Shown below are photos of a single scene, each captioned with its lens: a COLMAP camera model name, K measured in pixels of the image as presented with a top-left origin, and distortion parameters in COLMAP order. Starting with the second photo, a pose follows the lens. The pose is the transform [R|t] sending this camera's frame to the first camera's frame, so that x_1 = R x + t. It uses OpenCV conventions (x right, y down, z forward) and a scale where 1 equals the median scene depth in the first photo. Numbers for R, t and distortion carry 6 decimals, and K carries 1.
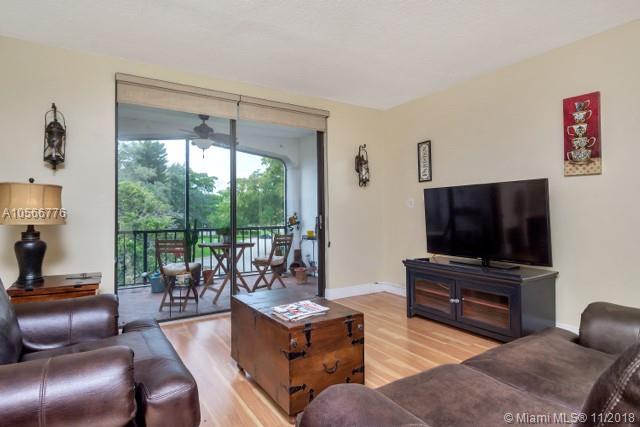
lens RADIAL K [[347.8, 0, 301.0], [0, 347.8, 205.2], [0, 0, 1]] dist [0.013505, -0.000986]
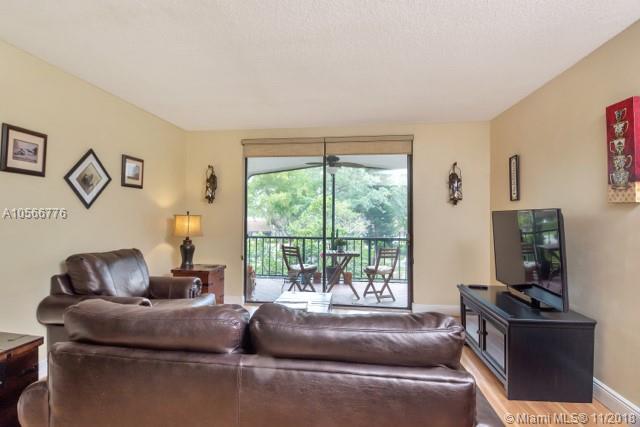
lens RADIAL K [[347.8, 0, 301.0], [0, 347.8, 205.2], [0, 0, 1]] dist [0.013505, -0.000986]
pose [[0.780004, -0.007537, -0.625730, 0.716372], [0.004998, 0.999971, -0.005815, -0.079203], [0.625755, 0.001408, 0.780018, -0.059591]]
